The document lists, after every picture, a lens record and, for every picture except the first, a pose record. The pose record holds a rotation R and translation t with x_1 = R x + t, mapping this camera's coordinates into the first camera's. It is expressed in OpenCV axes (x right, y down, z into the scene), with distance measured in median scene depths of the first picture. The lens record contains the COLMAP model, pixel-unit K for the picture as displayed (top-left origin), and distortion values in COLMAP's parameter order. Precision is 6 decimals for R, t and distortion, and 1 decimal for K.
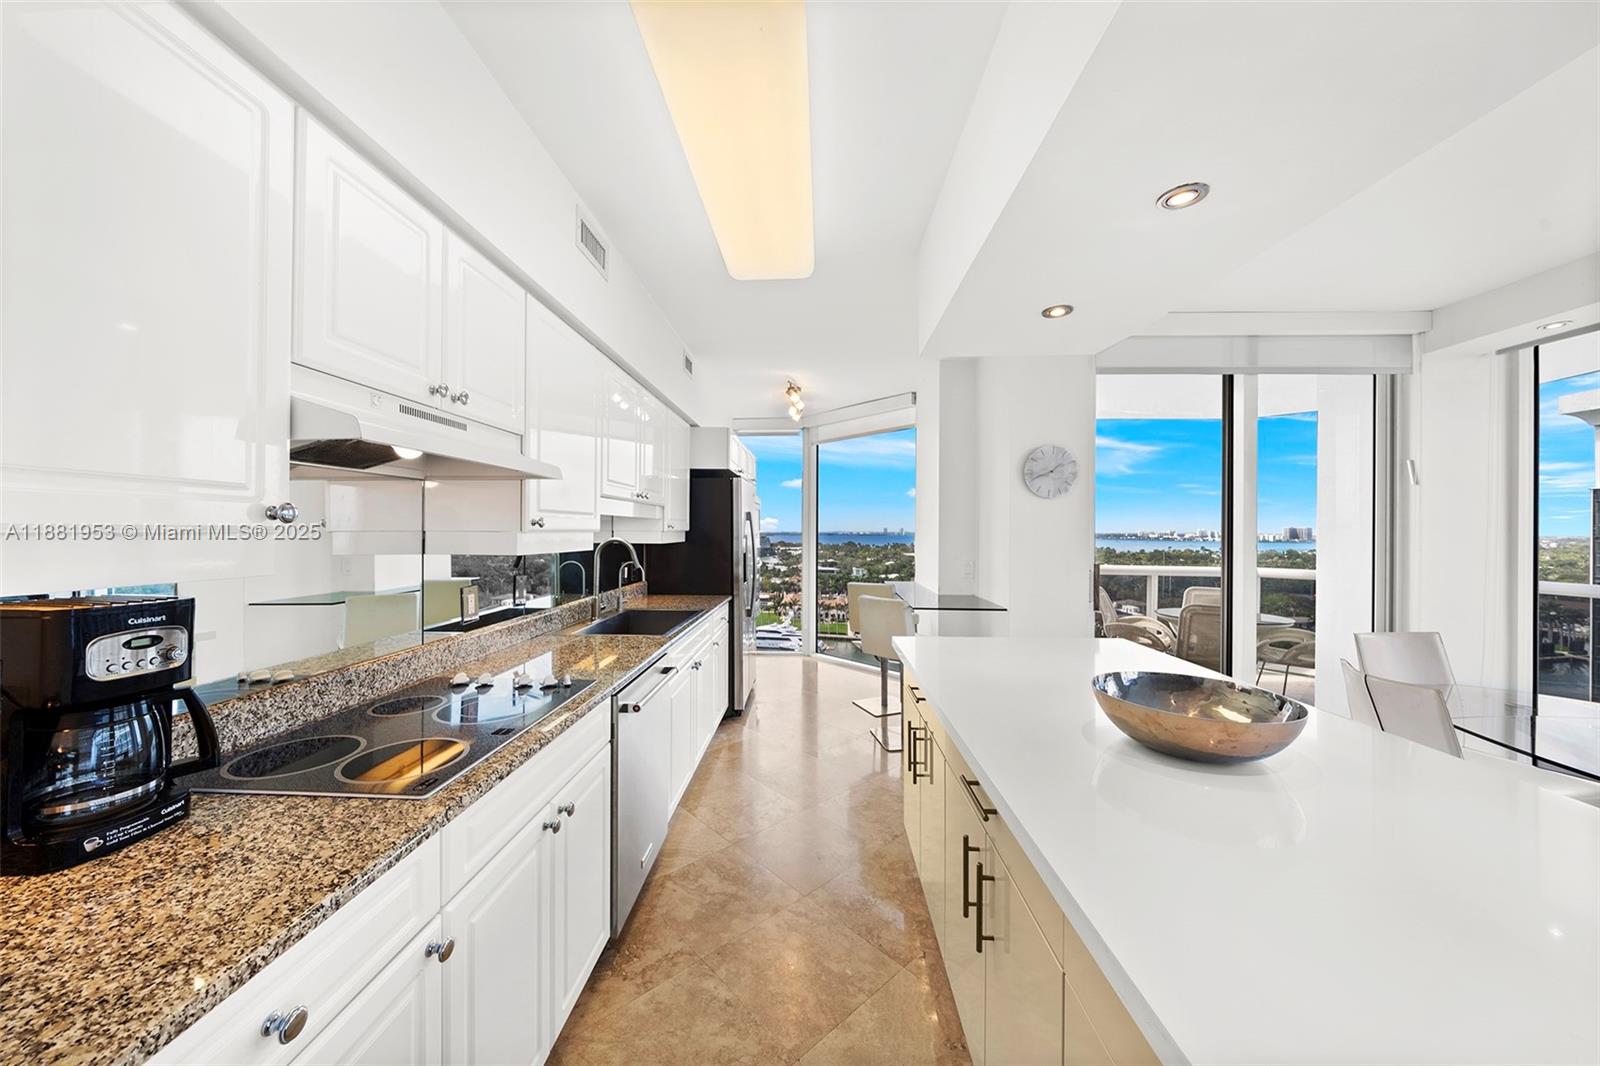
lens RADIAL K [[548.7, 0, 793.4], [0, 548.7, 531.1], [0, 0, 1]] dist [0.000364, 0.000012]
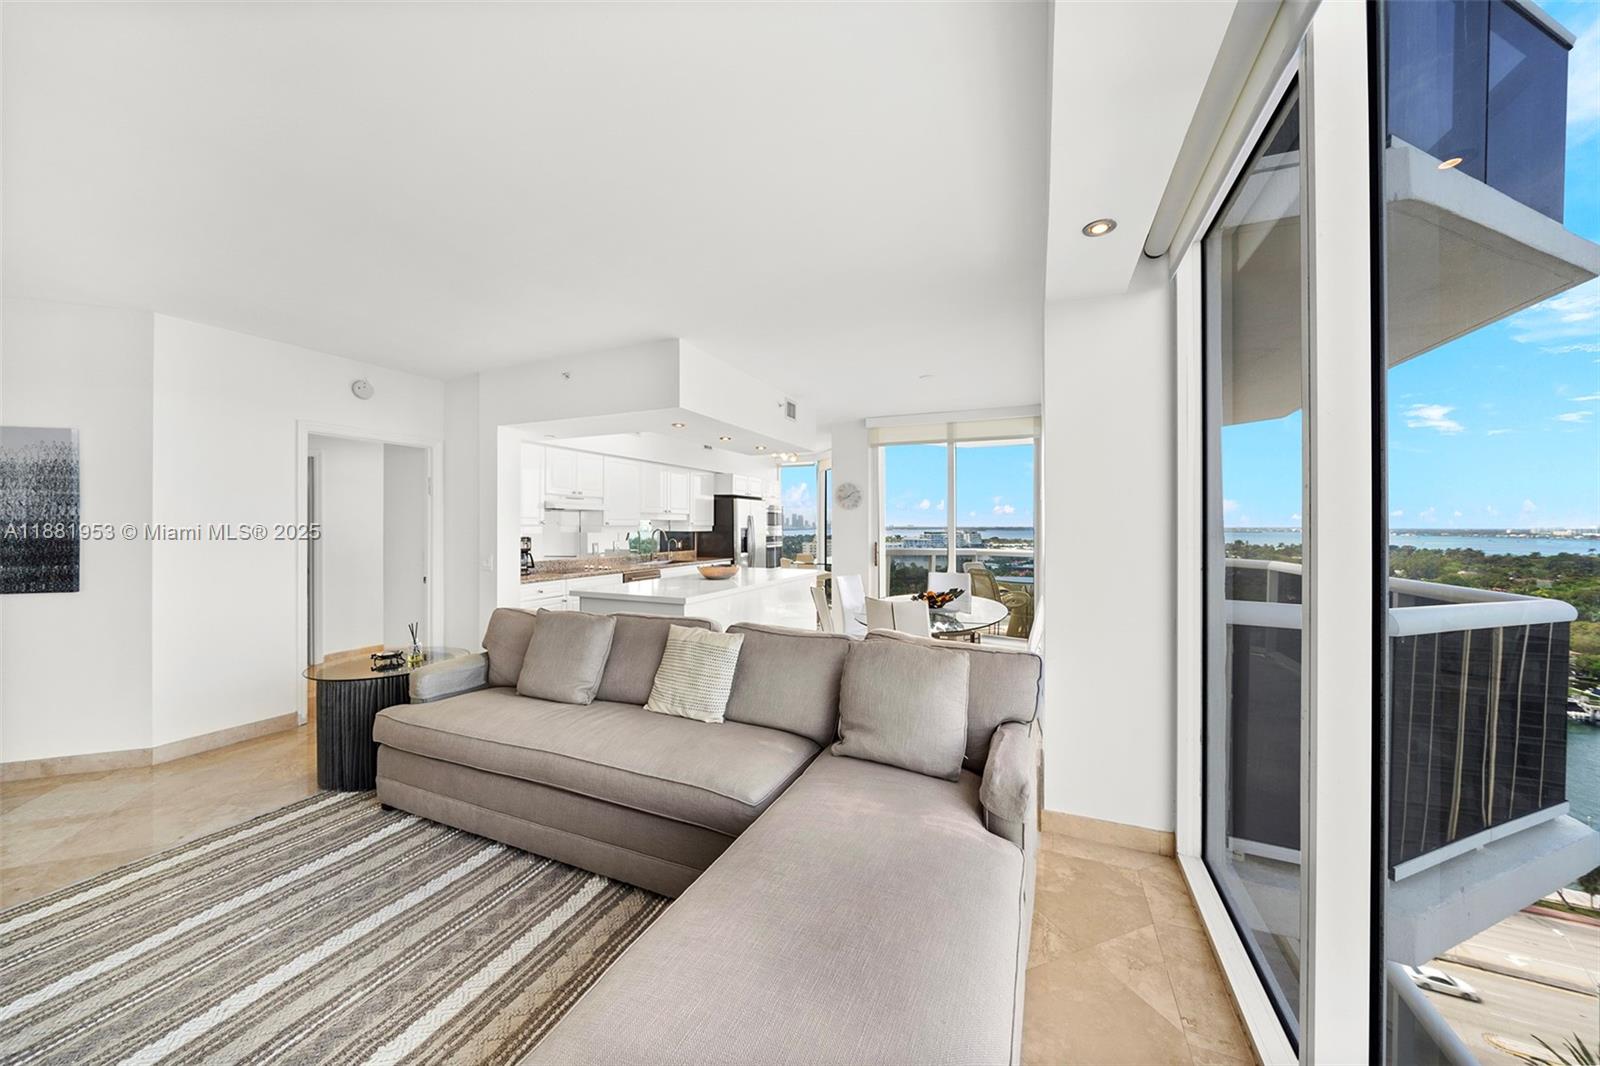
lens RADIAL K [[548.7, 0, 799.9], [0, 548.7, 529.7], [0, 0, 1]] dist [0.000364, 0.000012]
pose [[0.933370, 0.001435, -0.358912, 0.831374], [0.000510, 0.999986, 0.005323, 0.003778], [0.358914, -0.005151, 0.933356, -0.773934]]
